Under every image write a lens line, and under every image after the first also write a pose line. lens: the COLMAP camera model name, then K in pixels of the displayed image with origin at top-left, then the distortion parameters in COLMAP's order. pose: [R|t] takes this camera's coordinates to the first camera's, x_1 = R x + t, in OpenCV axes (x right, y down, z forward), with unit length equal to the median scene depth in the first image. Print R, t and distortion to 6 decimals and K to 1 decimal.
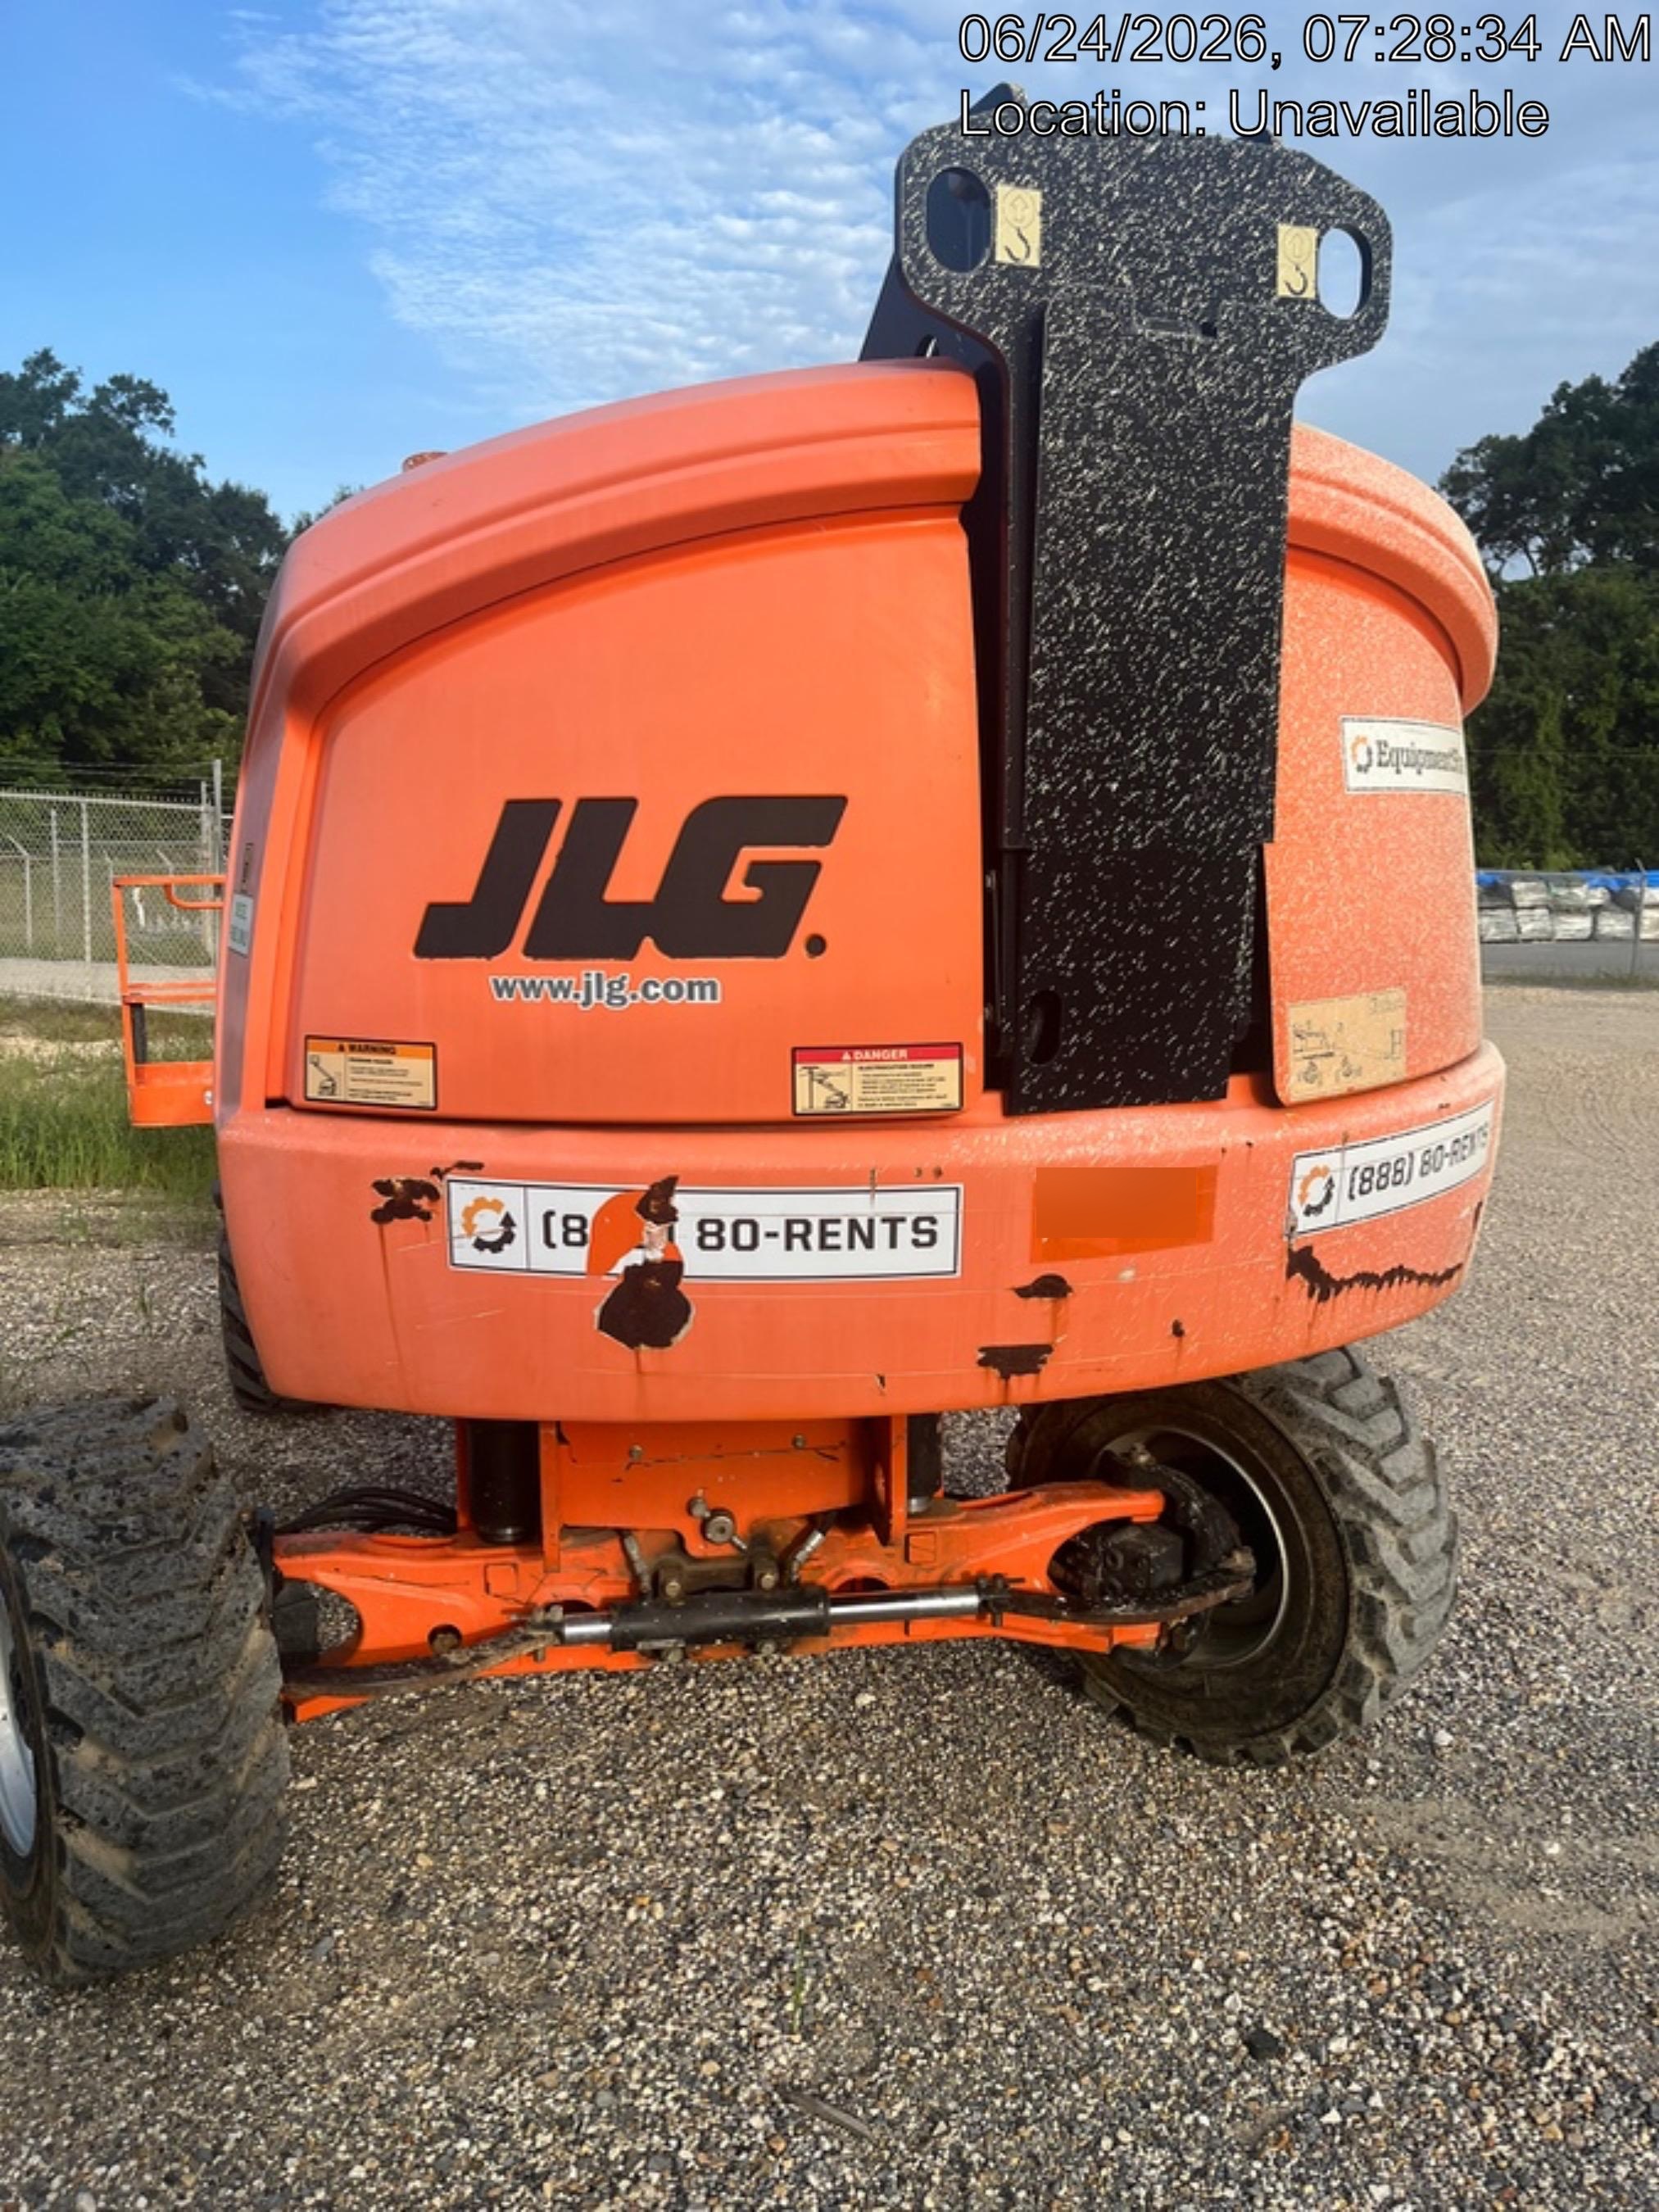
lens RADIAL K [[1756.5, 0, 829.5], [0, 1756.5, 1106.0], [0, 0, 1]] dist [0.088437, -0.079442]
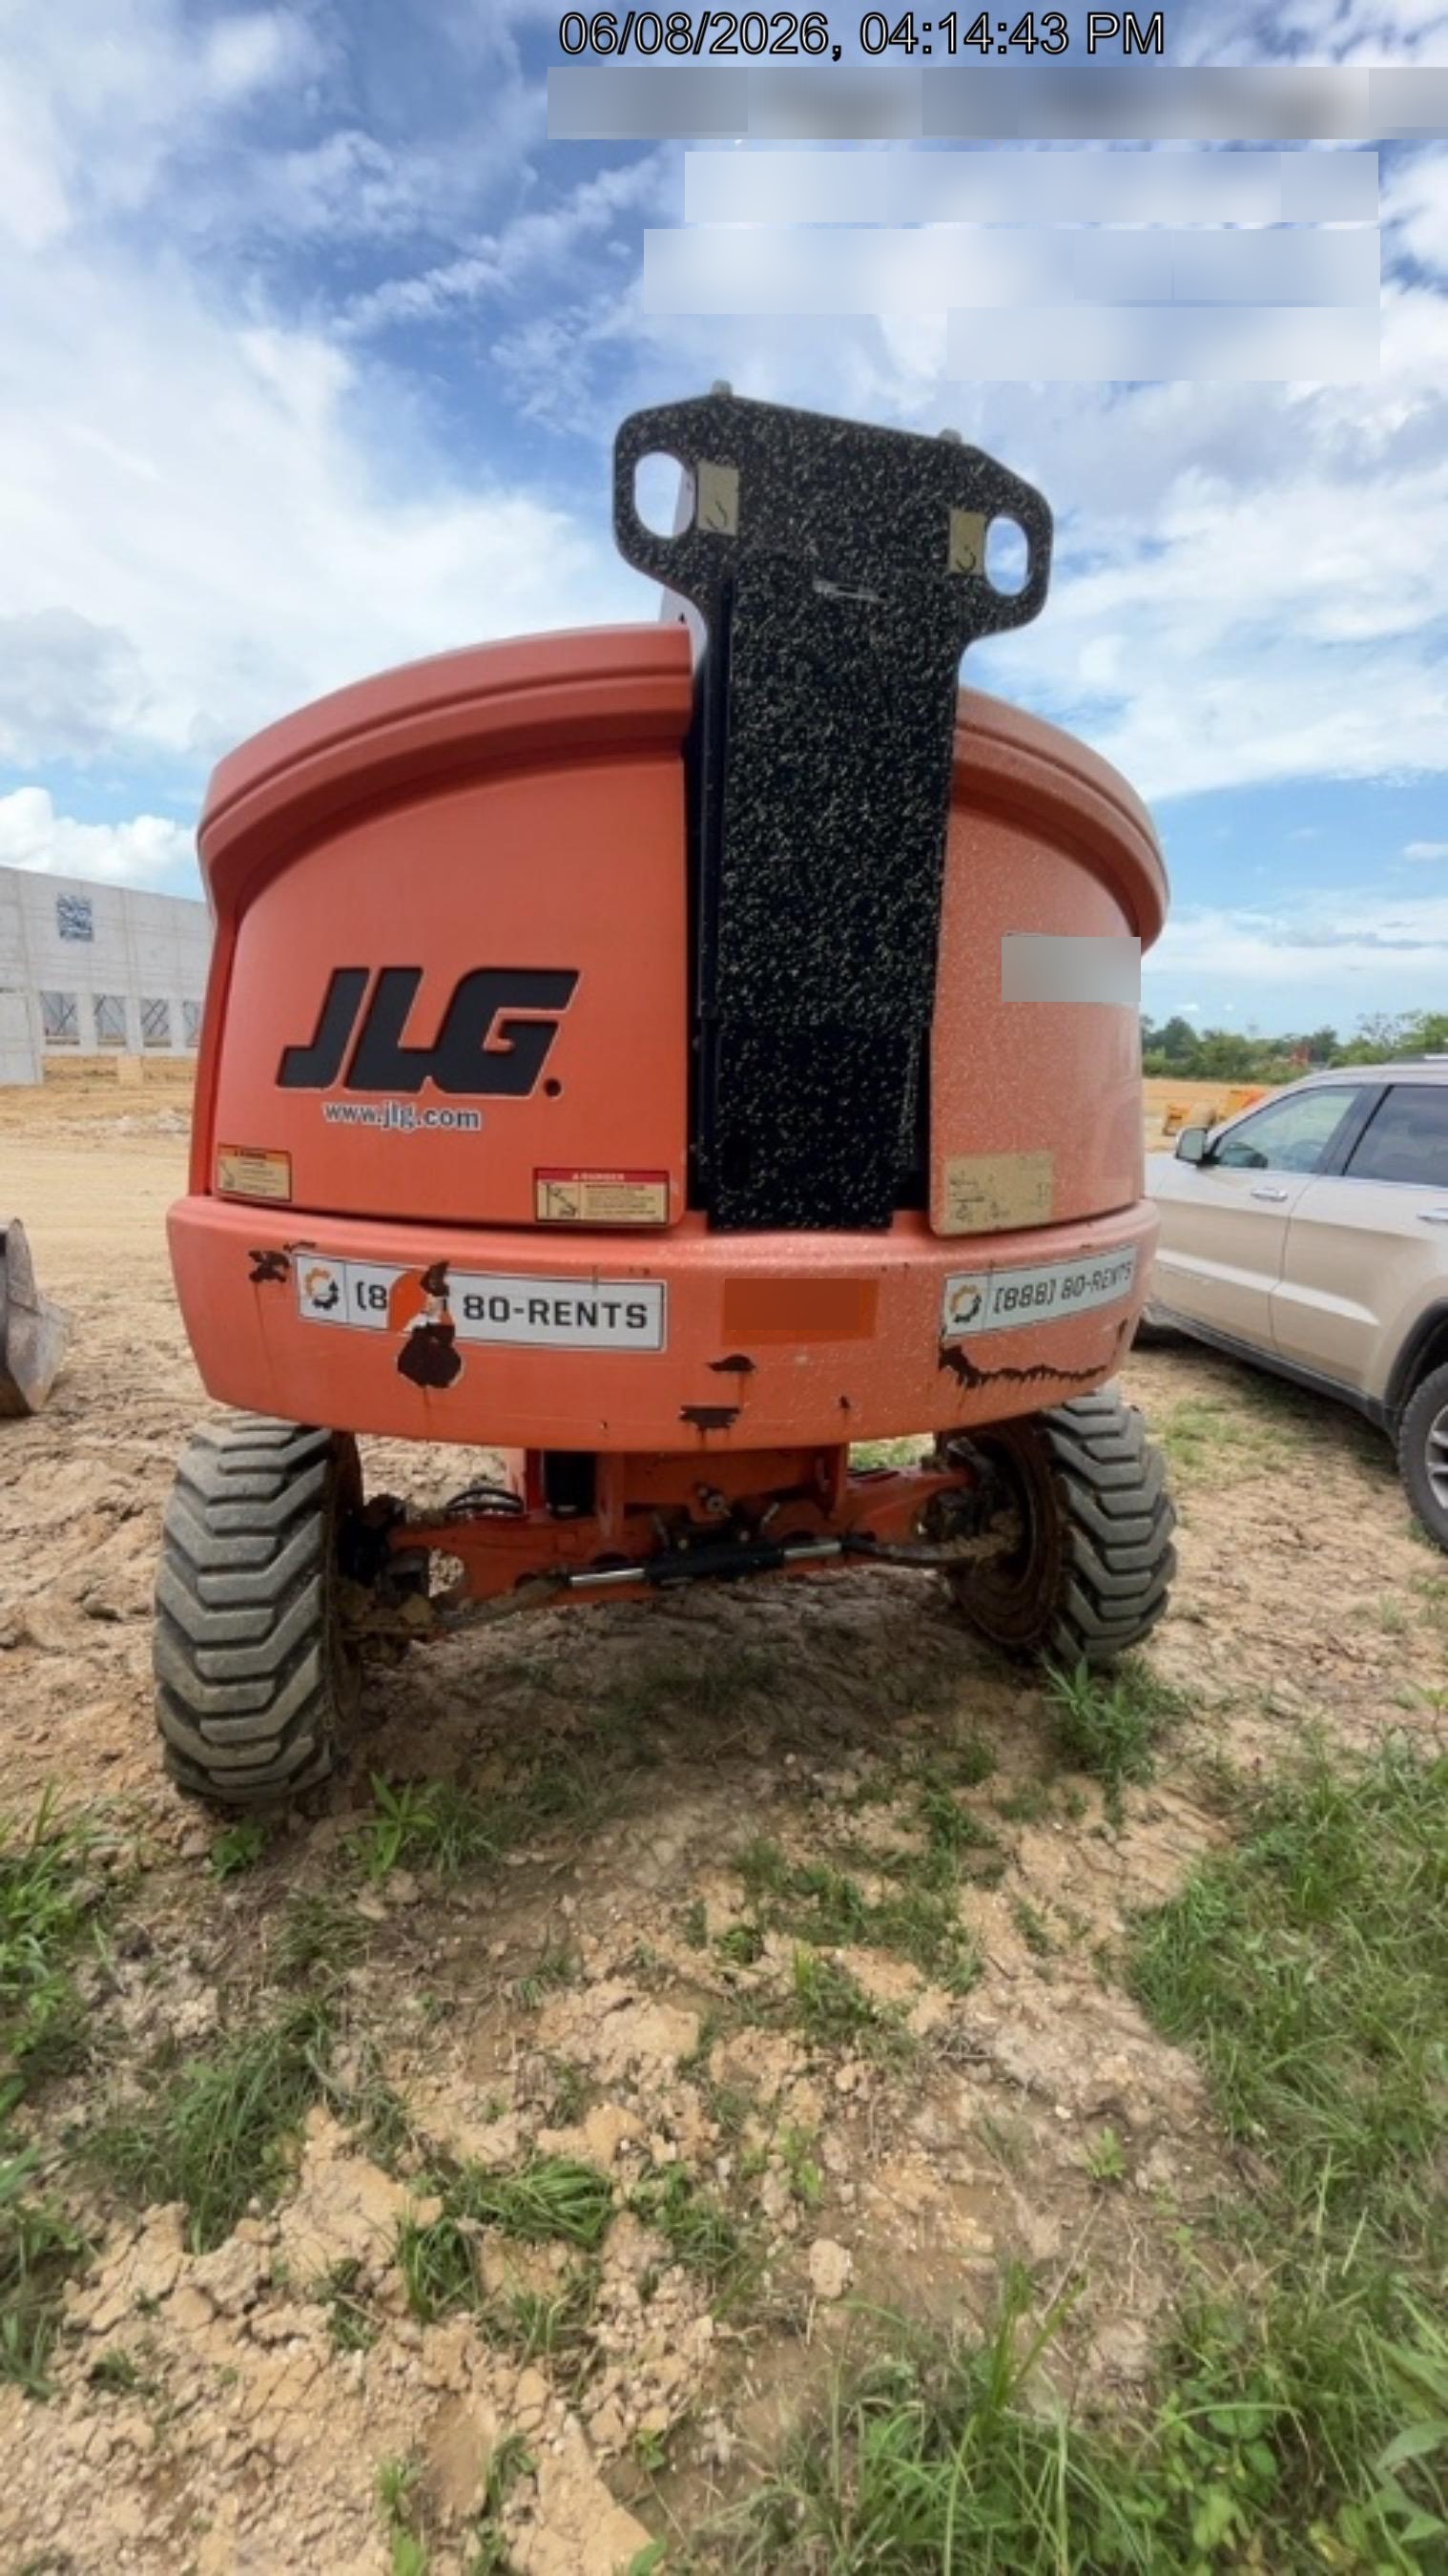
lens RADIAL K [[1052.0, 0, 724.0], [0, 1052.0, 1288.0], [0, 0, 1]] dist [0.001845, -0.000148]
pose [[0.991321, 0.065211, -0.114152, 0.207915], [-0.058735, 0.996516, 0.059209, 0.000896], [0.117615, -0.051991, 0.991697, 0.238650]]
